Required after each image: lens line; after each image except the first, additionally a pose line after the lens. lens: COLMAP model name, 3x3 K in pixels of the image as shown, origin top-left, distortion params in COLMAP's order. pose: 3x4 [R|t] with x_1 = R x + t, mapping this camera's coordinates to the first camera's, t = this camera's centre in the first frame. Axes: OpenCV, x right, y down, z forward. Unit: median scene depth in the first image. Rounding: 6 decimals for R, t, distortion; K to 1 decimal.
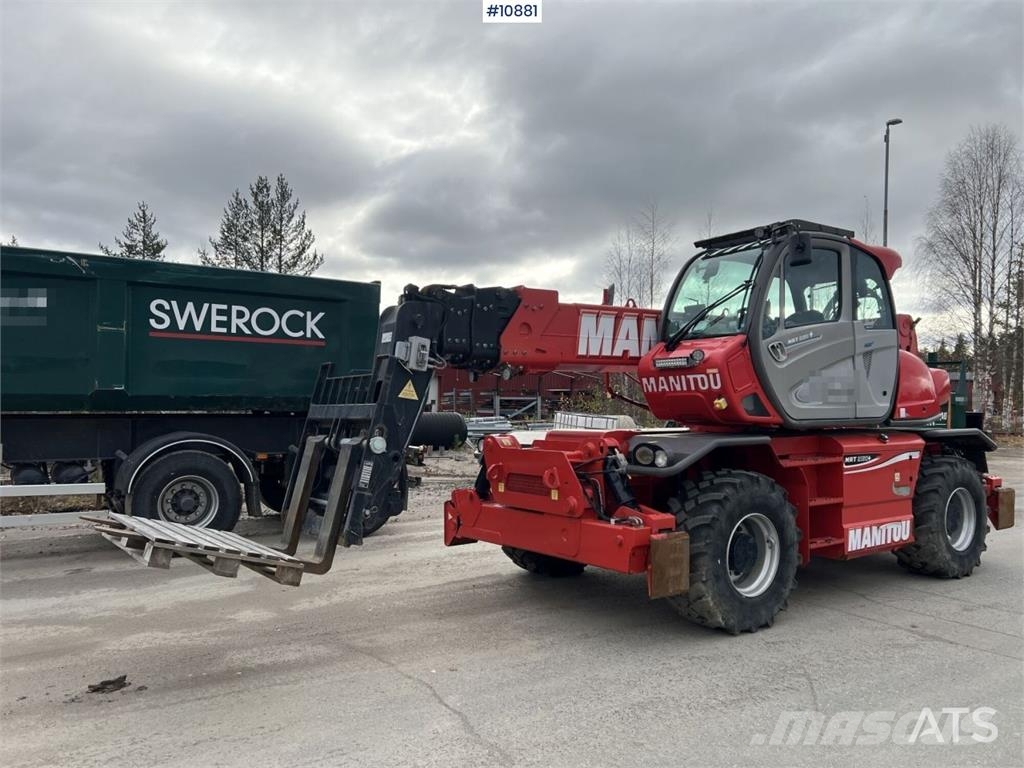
lens RADIAL K [[764.9, 0, 502.6], [0, 764.9, 385.1], [0, 0, 1]] dist [0.062505, -0.070612]
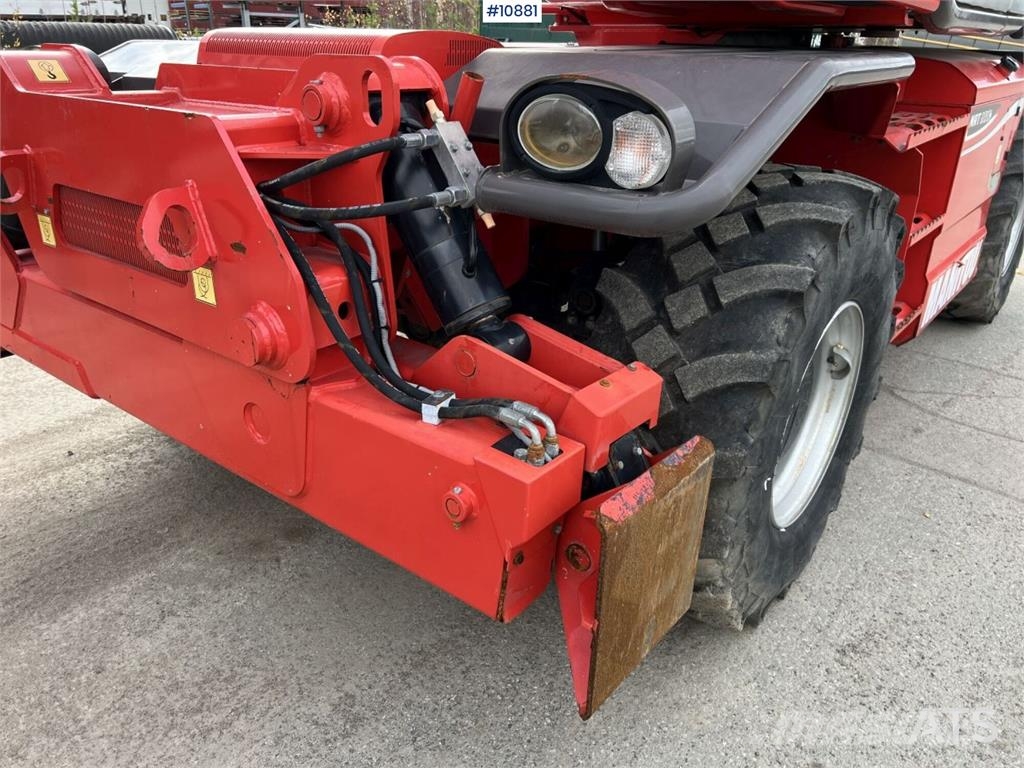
lens RADIAL K [[768.5, 0, 507.9], [0, 768.5, 376.3], [0, 0, 1]] dist [0.065898, -0.074849]
pose [[0.961383, -0.092054, 0.259363, 0.087590], [-0.028248, 0.904420, 0.425708, 0.050073], [-0.273761, -0.416595, 0.866893, 0.657589]]
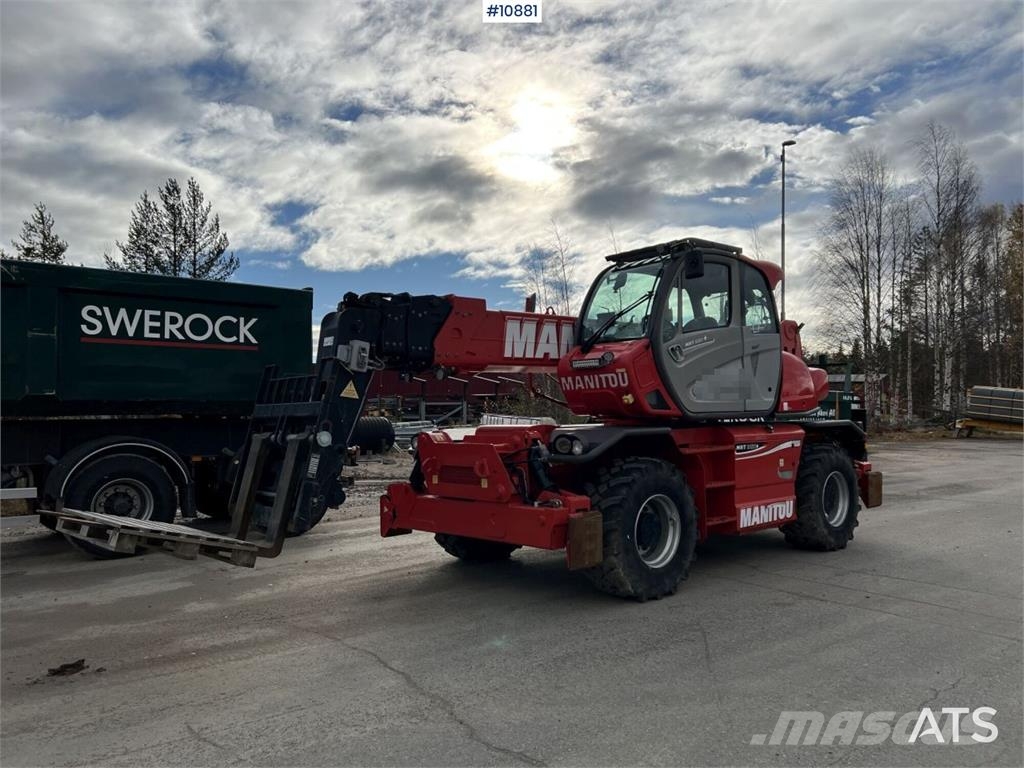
lens RADIAL K [[763.4, 0, 514.9], [0, 763.4, 383.1], [0, 0, 1]] dist [0.083964, -0.122471]
pose [[0.993316, -0.009750, 0.115015, -0.012313], [0.010974, 0.999890, -0.010015, 0.009034], [-0.114905, 0.011211, 0.993313, -0.094487]]
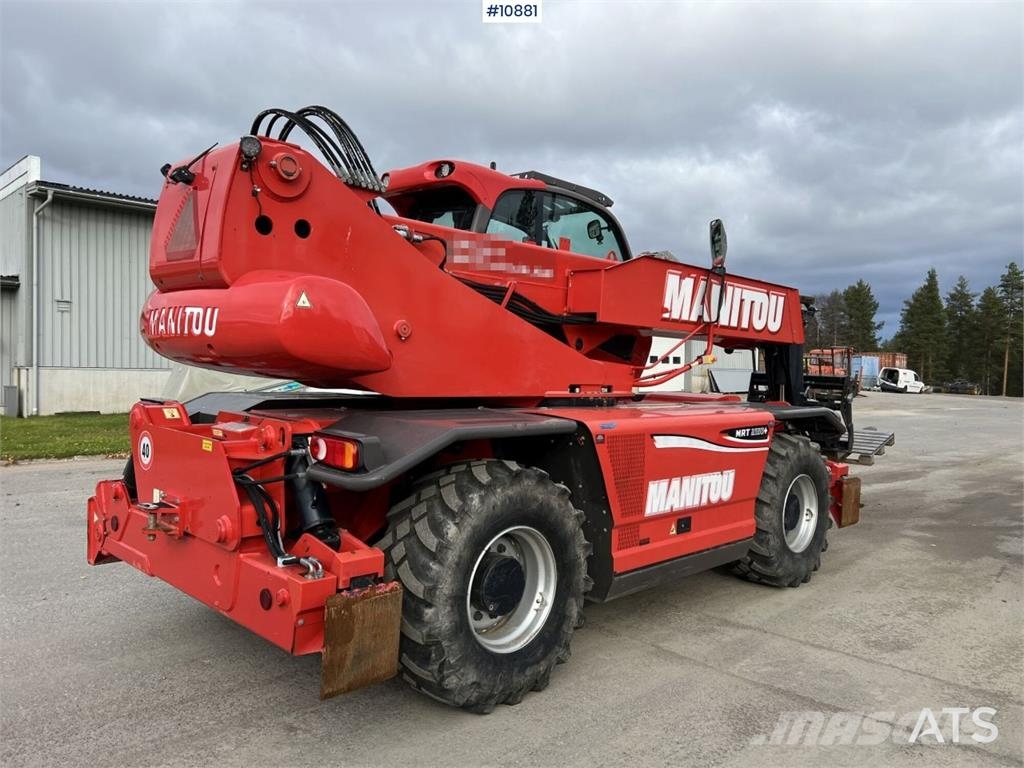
lens RADIAL K [[769.3, 0, 521.4], [0, 769.3, 390.6], [0, 0, 1]] dist [0.060843, -0.069927]
pose [[-0.981788, -0.024399, -0.188409, 0.577454], [-0.027078, 0.999565, 0.011661, 0.048765], [0.188043, 0.016551, -0.982021, 2.069078]]
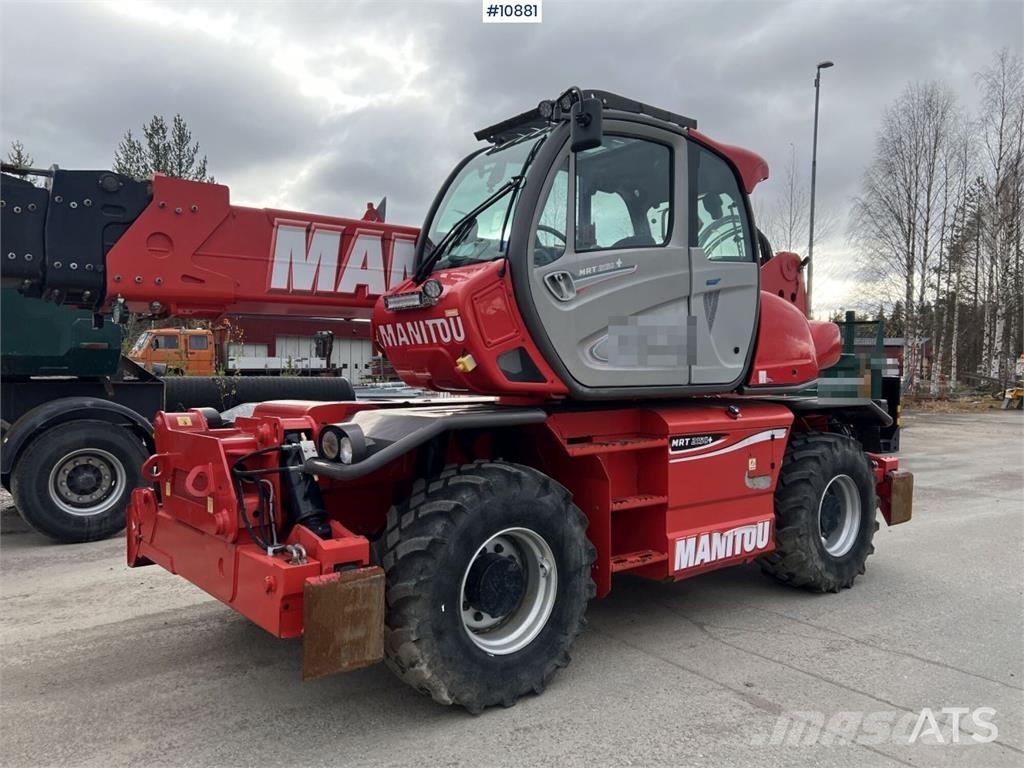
lens RADIAL K [[767.3, 0, 511.0], [0, 767.3, 388.3], [0, 0, 1]] dist [0.064637, -0.071511]
pose [[0.997546, 0.000459, 0.070018, 0.247671], [-0.003960, 0.998748, 0.049869, 0.011648], [-0.069908, -0.050023, 0.996298, 0.309282]]
